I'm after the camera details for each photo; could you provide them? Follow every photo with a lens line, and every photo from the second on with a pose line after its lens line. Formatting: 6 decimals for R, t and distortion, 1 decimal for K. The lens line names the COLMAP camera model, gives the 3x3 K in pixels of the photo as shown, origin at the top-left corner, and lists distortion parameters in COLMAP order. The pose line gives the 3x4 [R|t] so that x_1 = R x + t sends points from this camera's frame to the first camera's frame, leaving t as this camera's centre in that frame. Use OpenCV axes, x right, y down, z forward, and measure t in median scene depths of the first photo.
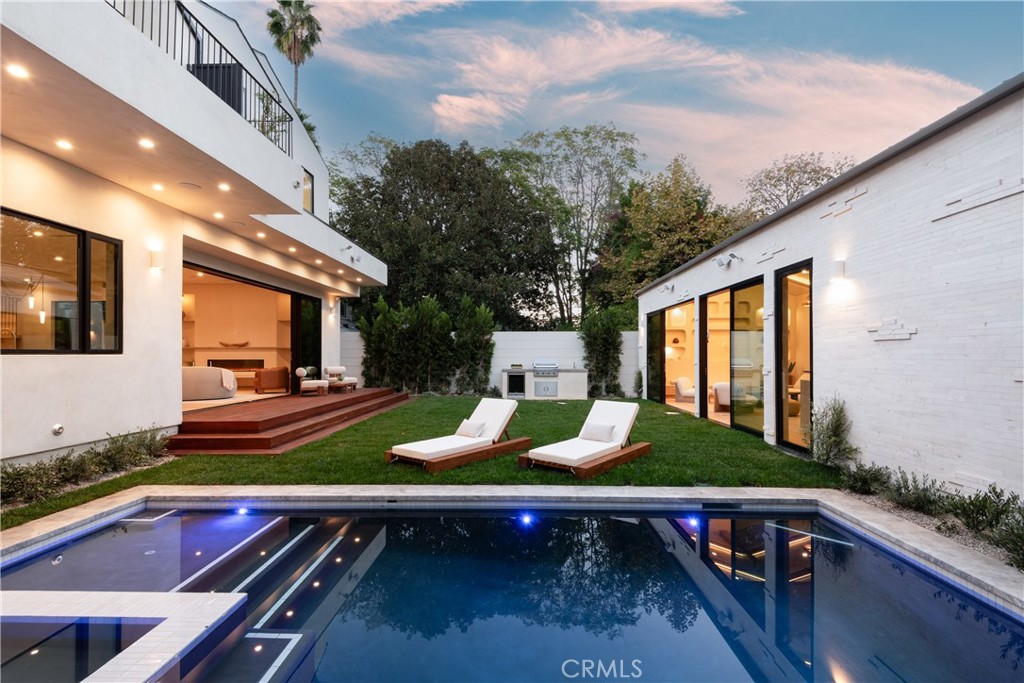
lens RADIAL K [[479.7, 0, 514.3], [0, 479.7, 354.7], [0, 0, 1]] dist [0.027520, -0.000367]
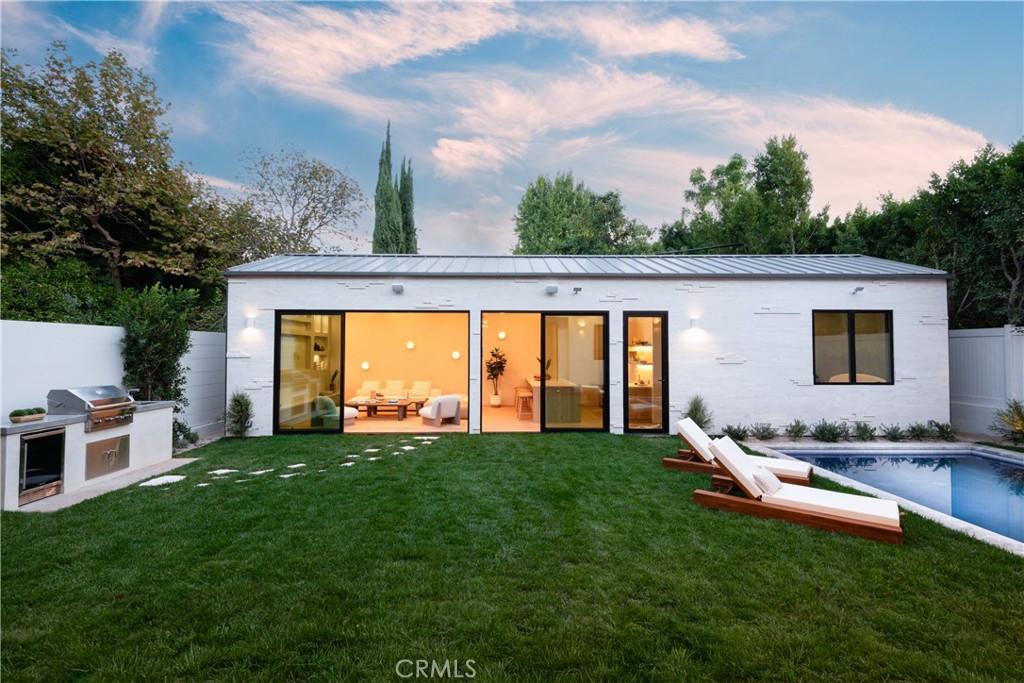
lens RADIAL K [[463.3, 0, 512.0], [0, 463.3, 341.5], [0, 0, 1]] dist [-0.000446, -0.000019]
pose [[-0.036013, 0.014216, 0.999250, -0.799096], [-0.005295, 0.999882, -0.014416, -0.062072], [-0.999337, -0.005810, -0.035933, 1.367853]]
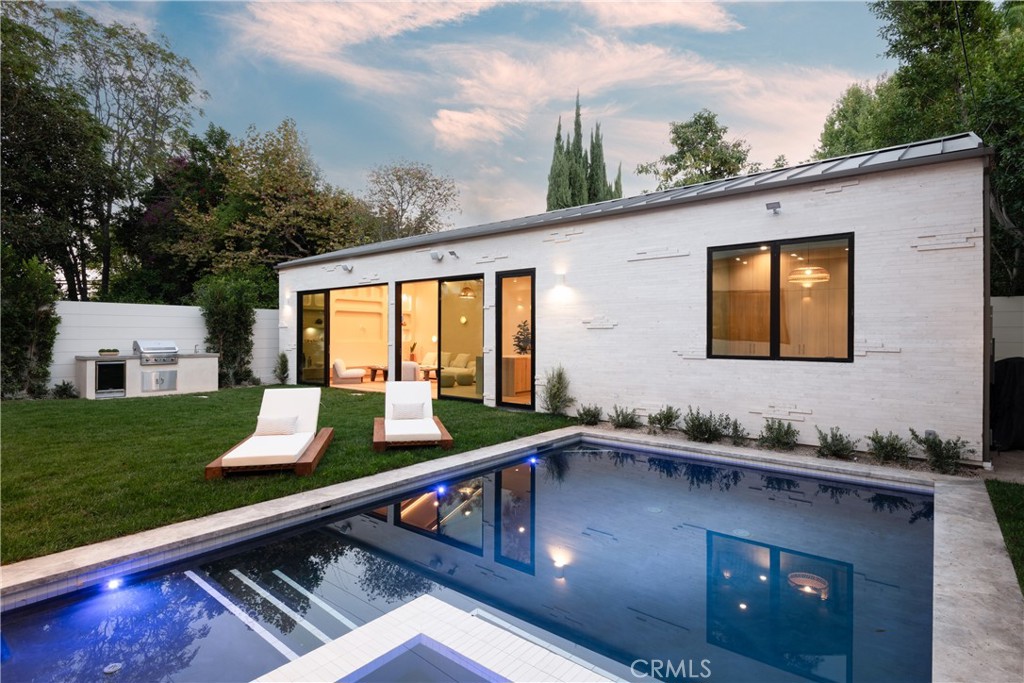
lens RADIAL K [[526.8, 0, 512.0], [0, 526.8, 341.5], [0, 0, 1]] dist [0.014471, -0.001754]
pose [[0.616048, -0.008414, 0.787664, -0.538967], [-0.002506, 0.999917, 0.012641, -0.005858], [-0.787705, -0.009761, 0.615976, 0.100562]]
